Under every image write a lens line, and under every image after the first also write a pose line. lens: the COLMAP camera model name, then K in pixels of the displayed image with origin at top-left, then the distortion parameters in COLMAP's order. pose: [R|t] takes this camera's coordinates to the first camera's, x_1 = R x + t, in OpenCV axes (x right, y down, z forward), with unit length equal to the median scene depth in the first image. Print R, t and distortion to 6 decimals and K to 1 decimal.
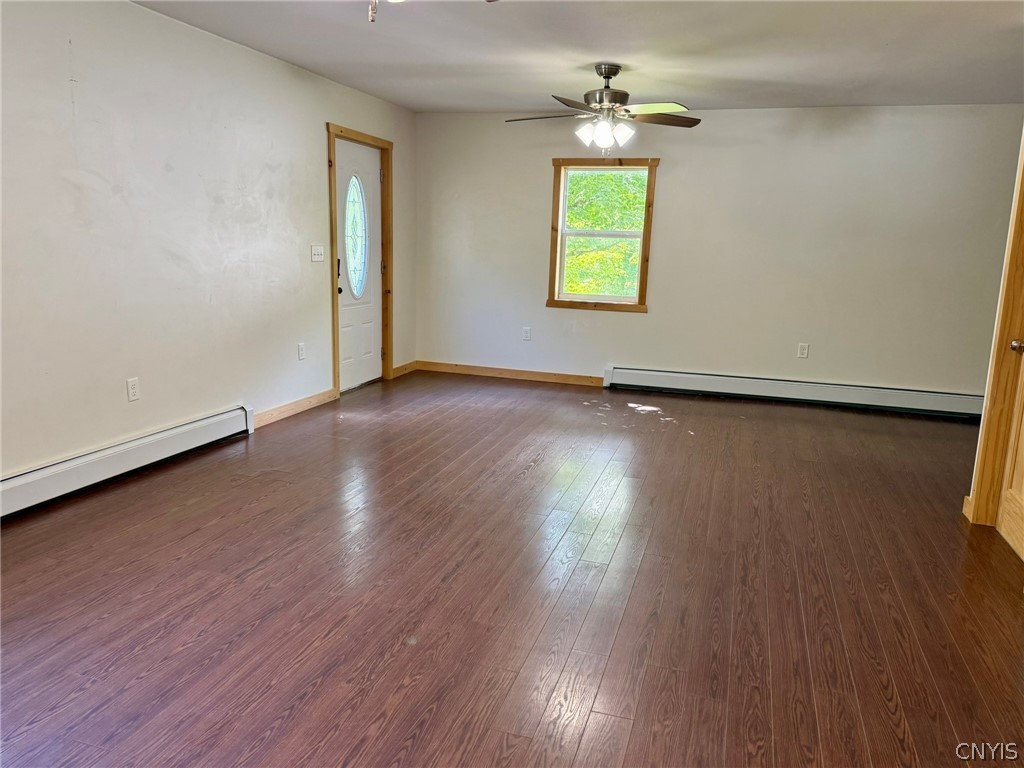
lens RADIAL K [[732.6, 0, 512.0], [0, 732.6, 384.0], [0, 0, 1]] dist [0.104940, -0.181349]
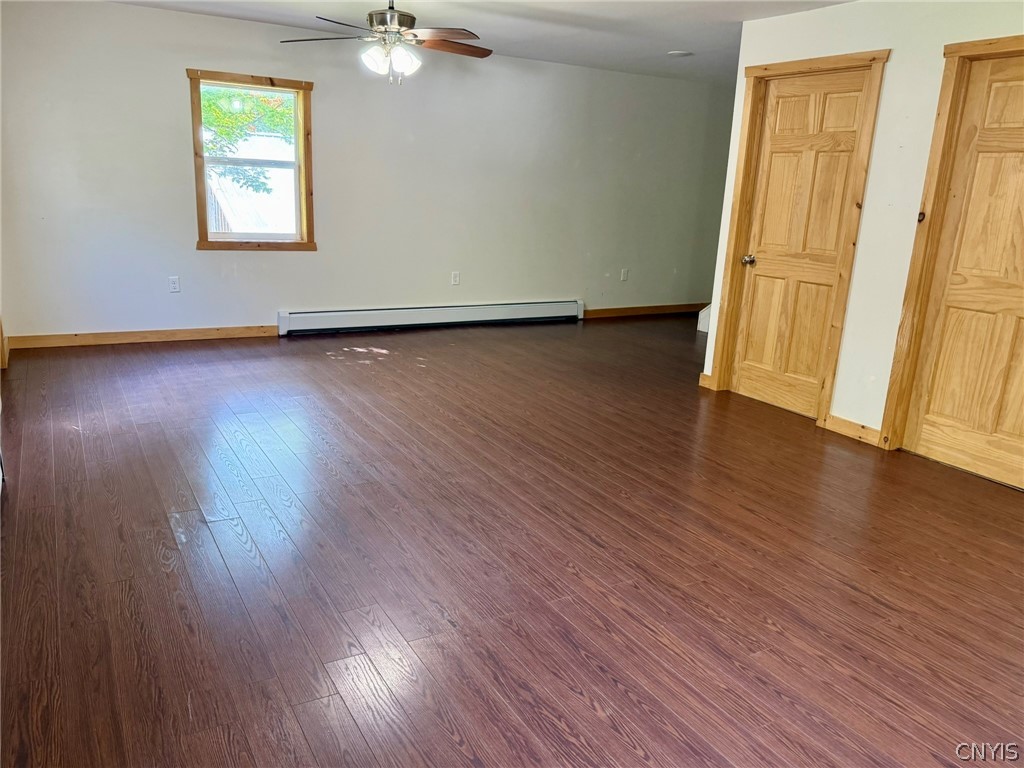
lens RADIAL K [[734.6, 0, 512.1], [0, 734.6, 371.2], [0, 0, 1]] dist [-0.003737, -0.000381]
pose [[0.706545, -0.172595, 0.686298, -0.314869], [0.117284, 0.984950, 0.126958, -0.035736], [-0.697881, -0.009210, 0.716154, 0.163580]]
